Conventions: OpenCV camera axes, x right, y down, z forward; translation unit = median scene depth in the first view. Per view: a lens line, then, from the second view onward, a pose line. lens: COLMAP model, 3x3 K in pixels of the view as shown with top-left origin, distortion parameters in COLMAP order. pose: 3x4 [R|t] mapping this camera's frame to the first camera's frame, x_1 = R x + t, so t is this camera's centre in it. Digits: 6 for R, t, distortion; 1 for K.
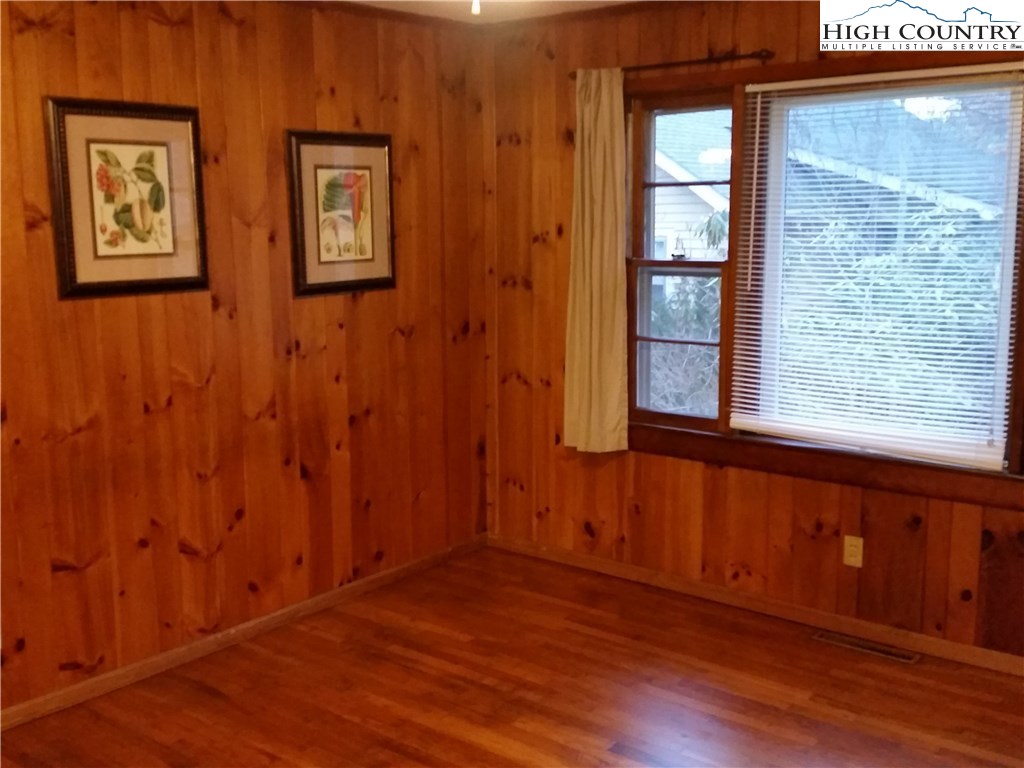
lens RADIAL K [[1104.4, 0, 512.0], [0, 1104.4, 384.0], [0, 0, 1]] dist [0.170510, -0.478913]
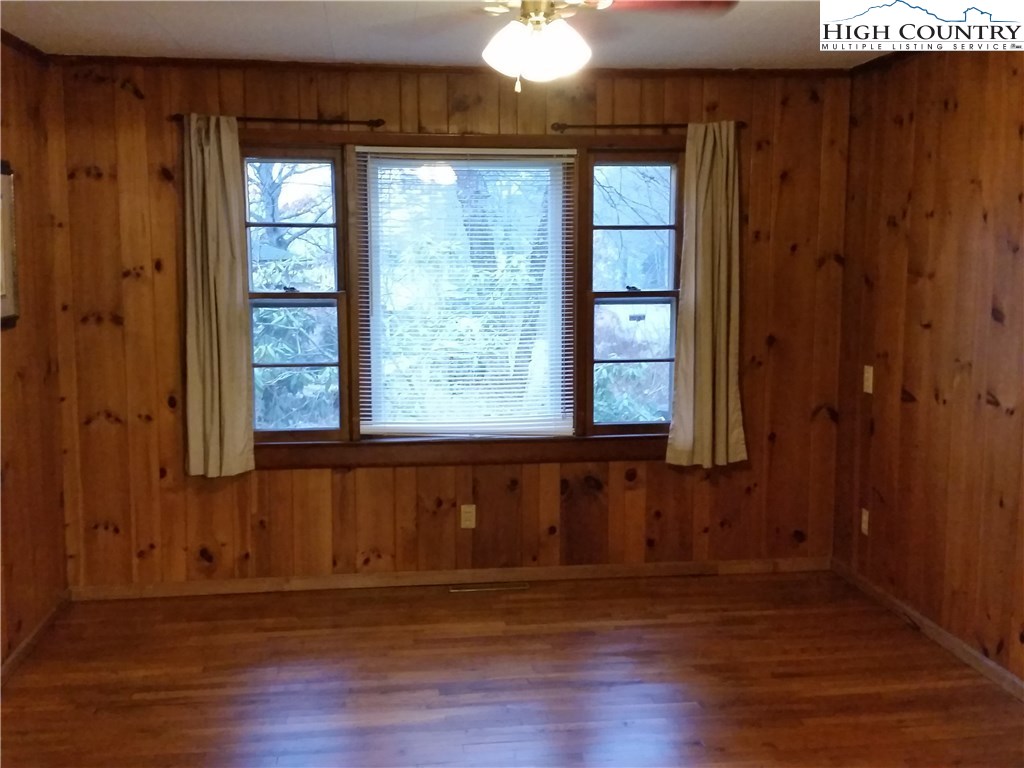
lens RADIAL K [[1104.4, 0, 512.0], [0, 1104.4, 384.0], [0, 0, 1]] dist [0.170510, -0.478913]
pose [[0.670557, -0.070742, 0.738477, -0.542655], [0.105537, 0.994415, -0.000572, 0.004233], [-0.734312, 0.078320, 0.674278, 0.088494]]
